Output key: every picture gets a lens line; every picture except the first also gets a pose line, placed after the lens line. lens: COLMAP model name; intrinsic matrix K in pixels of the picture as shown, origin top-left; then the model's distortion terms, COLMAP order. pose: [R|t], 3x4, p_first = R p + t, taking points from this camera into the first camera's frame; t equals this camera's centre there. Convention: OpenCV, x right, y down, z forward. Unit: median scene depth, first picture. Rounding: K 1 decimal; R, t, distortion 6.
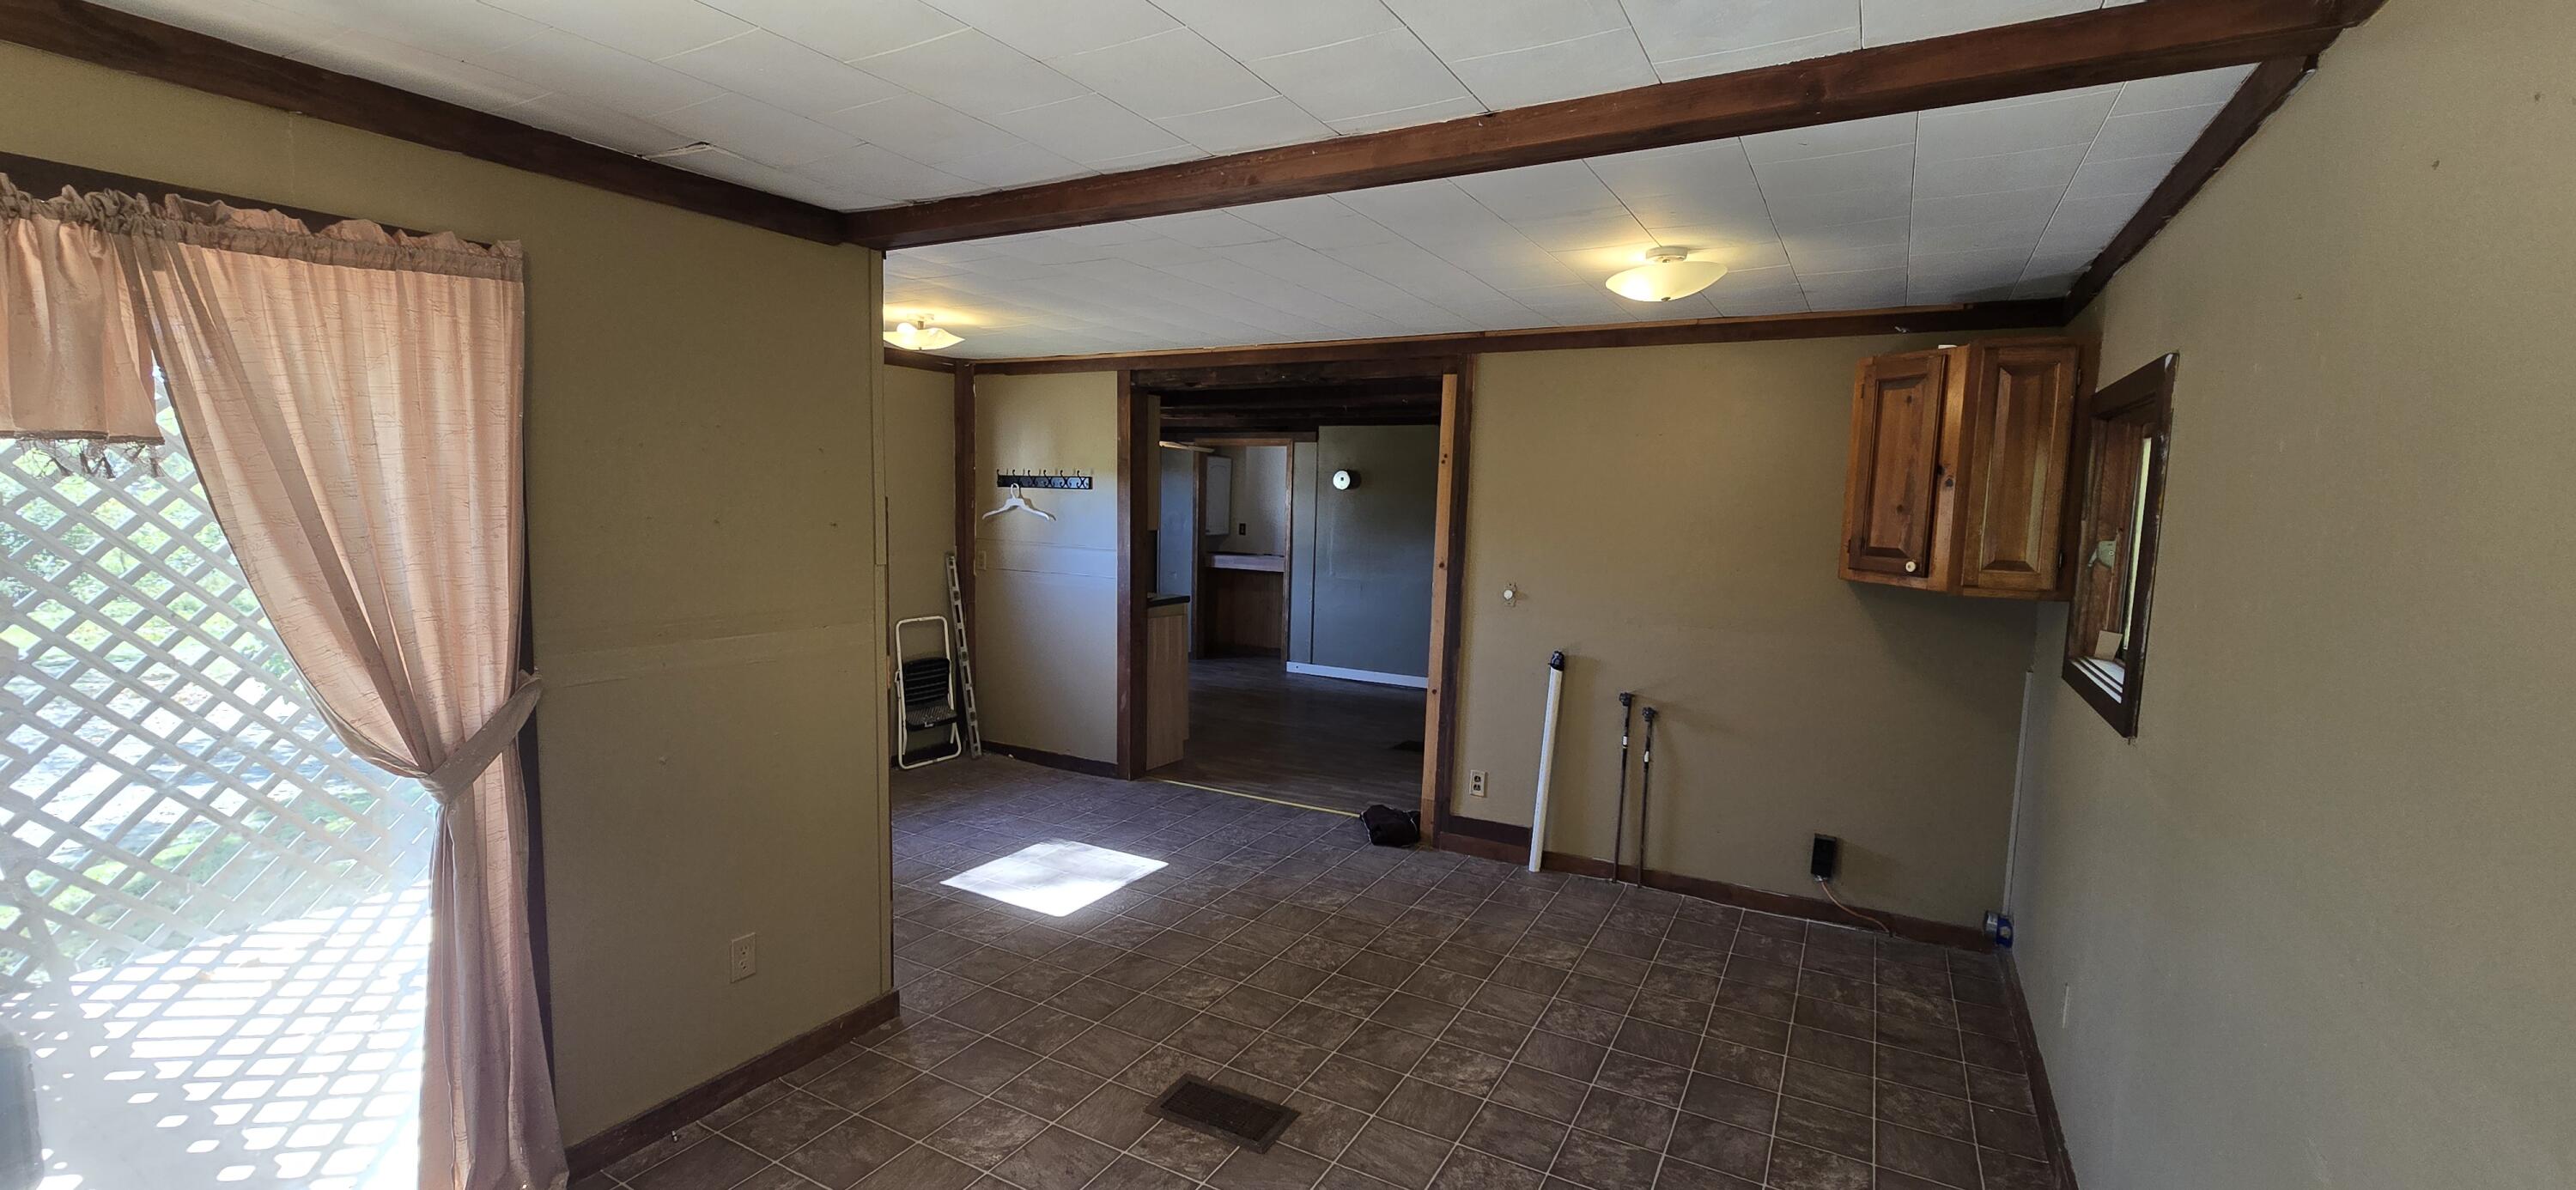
lens RADIAL K [[1041.2, 0, 1283.8], [0, 1041.2, 605.7], [0, 0, 1]] dist [-0.006830, 0.000391]
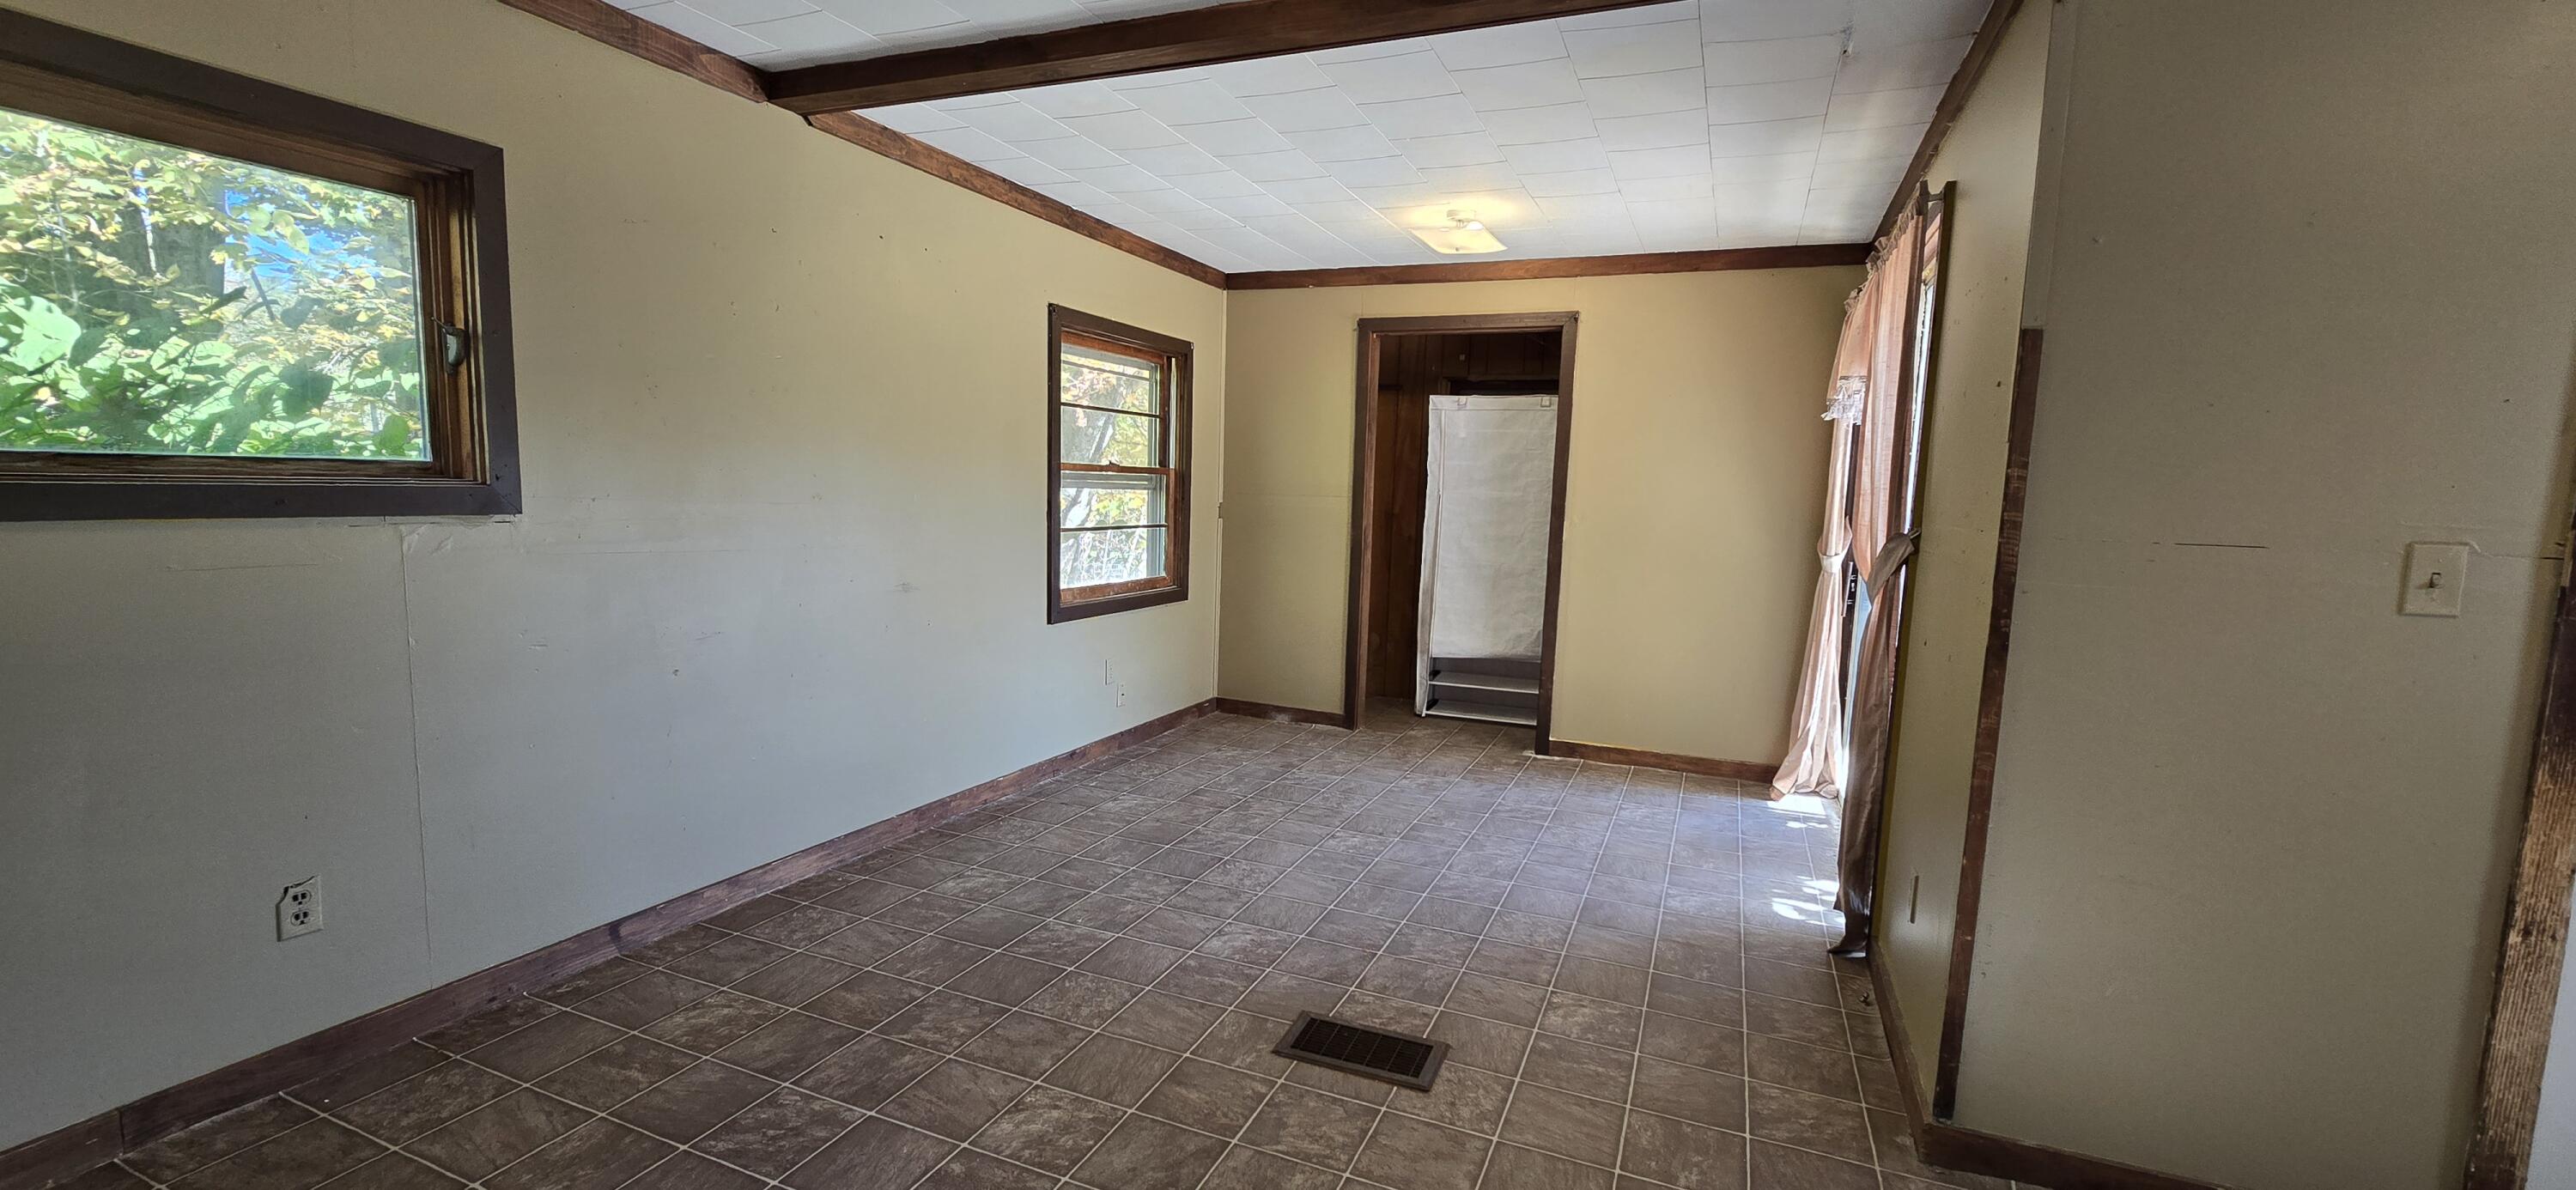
lens RADIAL K [[1041.2, 0, 1291.1], [0, 1041.2, 599.3], [0, 0, 1]] dist [-0.006830, 0.000391]
pose [[-0.991336, -0.042354, -0.124336, 0.124227], [-0.067466, 0.976368, 0.205314, -0.050925], [0.112702, 0.211923, -0.970766, 1.786163]]
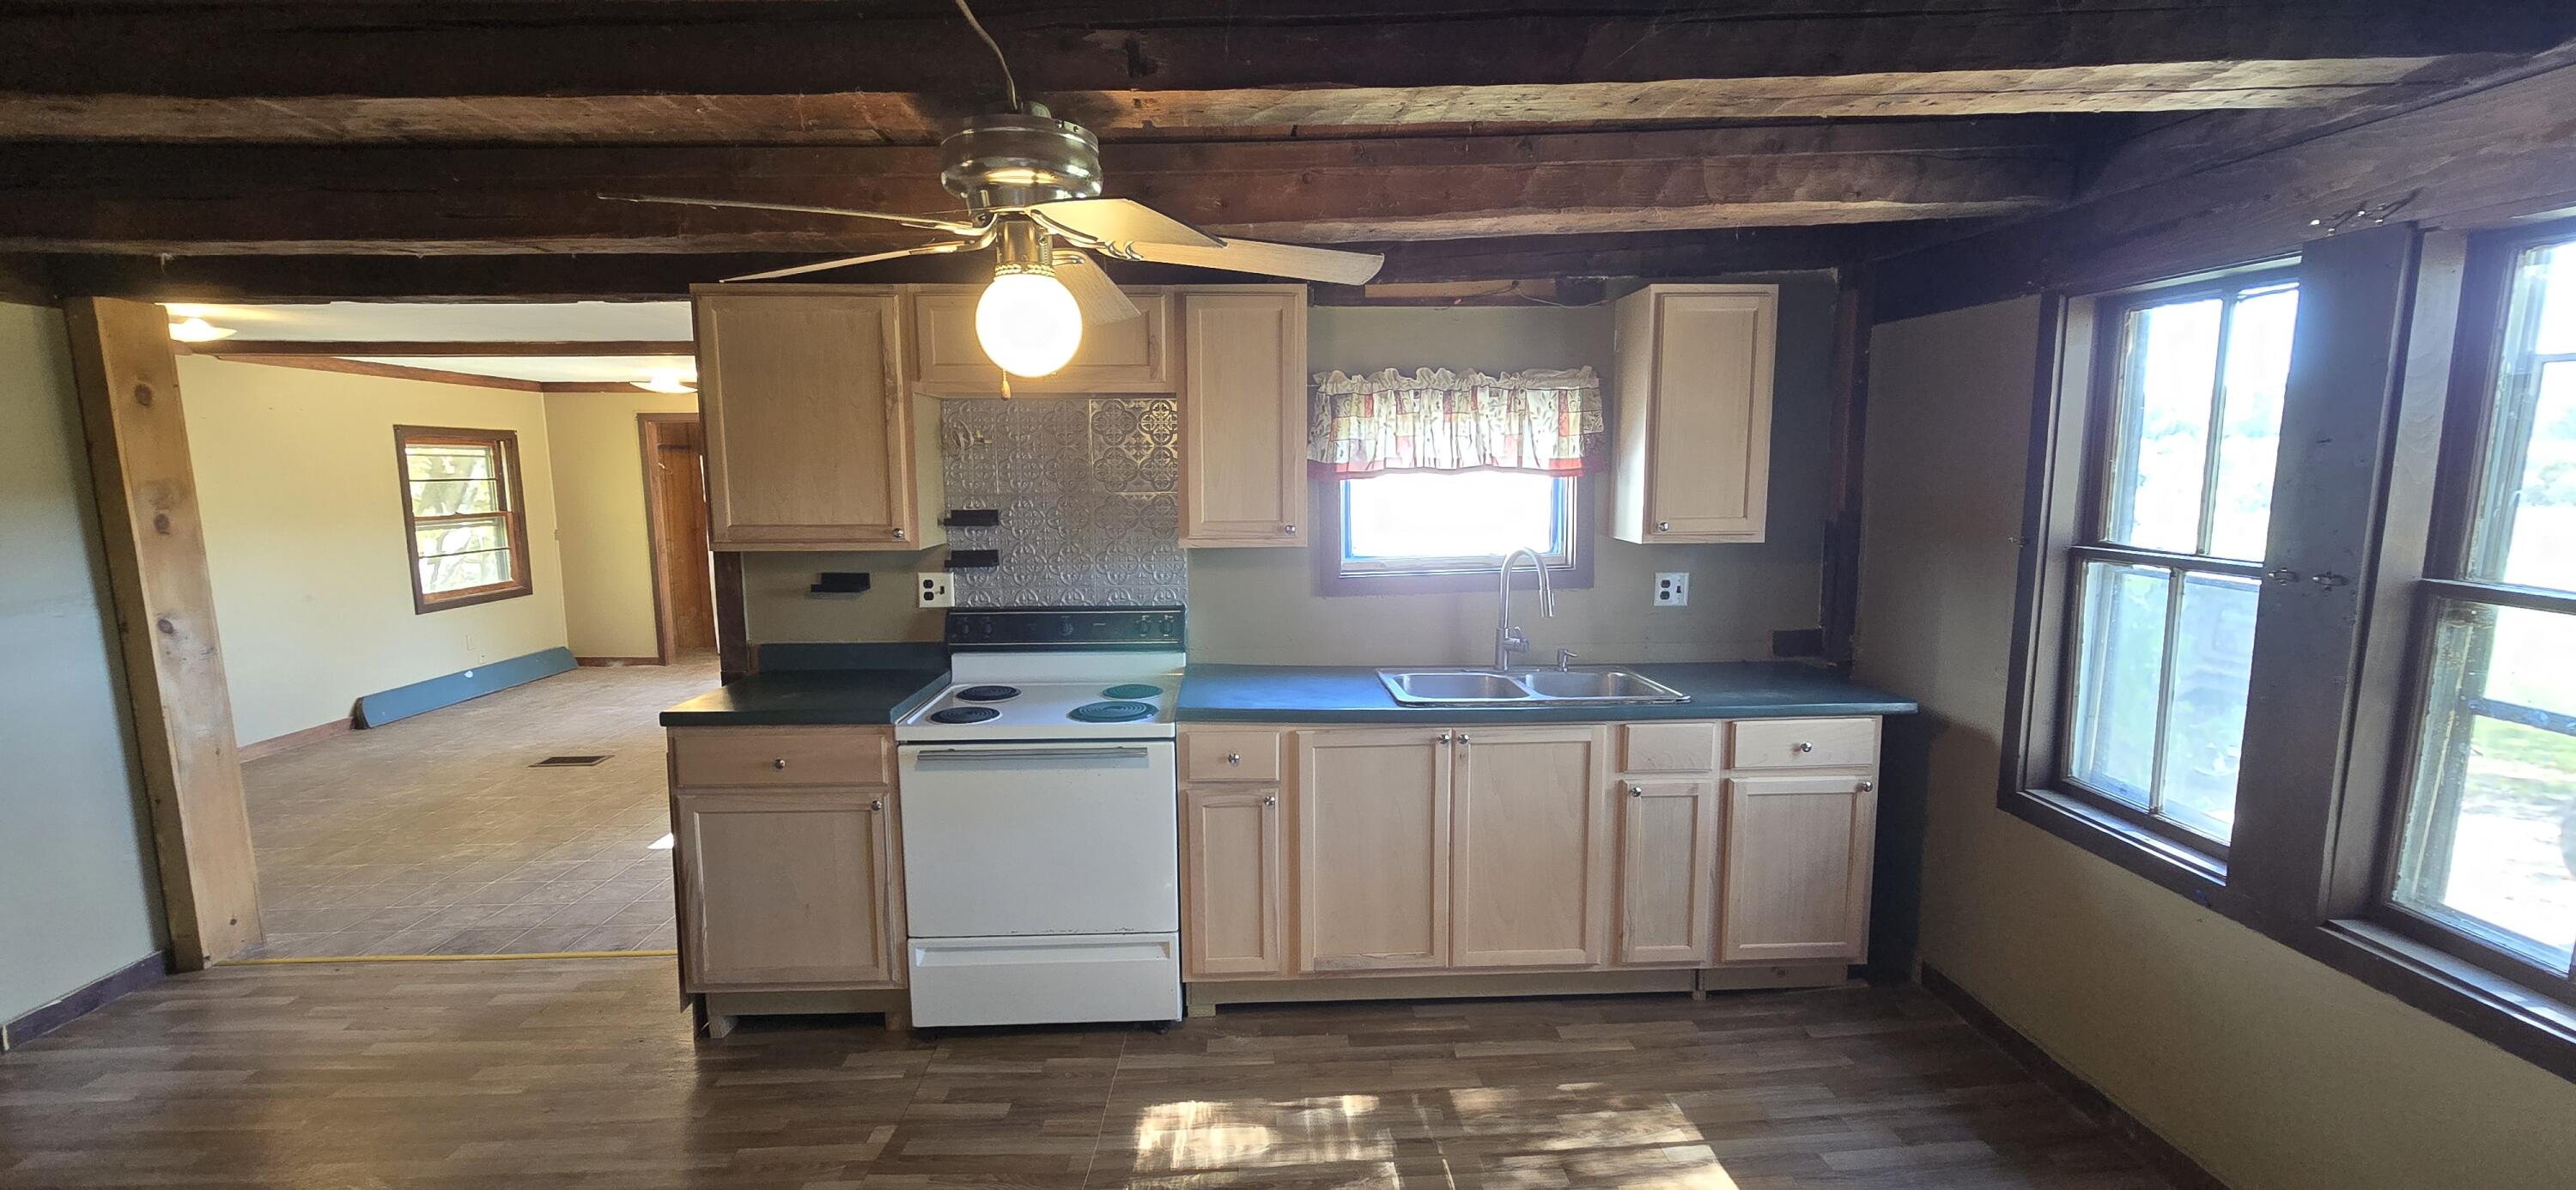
lens RADIAL K [[1041.2, 0, 1283.4], [0, 1041.2, 598.5], [0, 0, 1]] dist [-0.006830, 0.000391]
pose [[-0.851847, 0.048503, -0.521541, -0.295189], [-0.063434, 0.978822, 0.194639, -0.427019], [0.519936, 0.198886, -0.830729, 3.955157]]
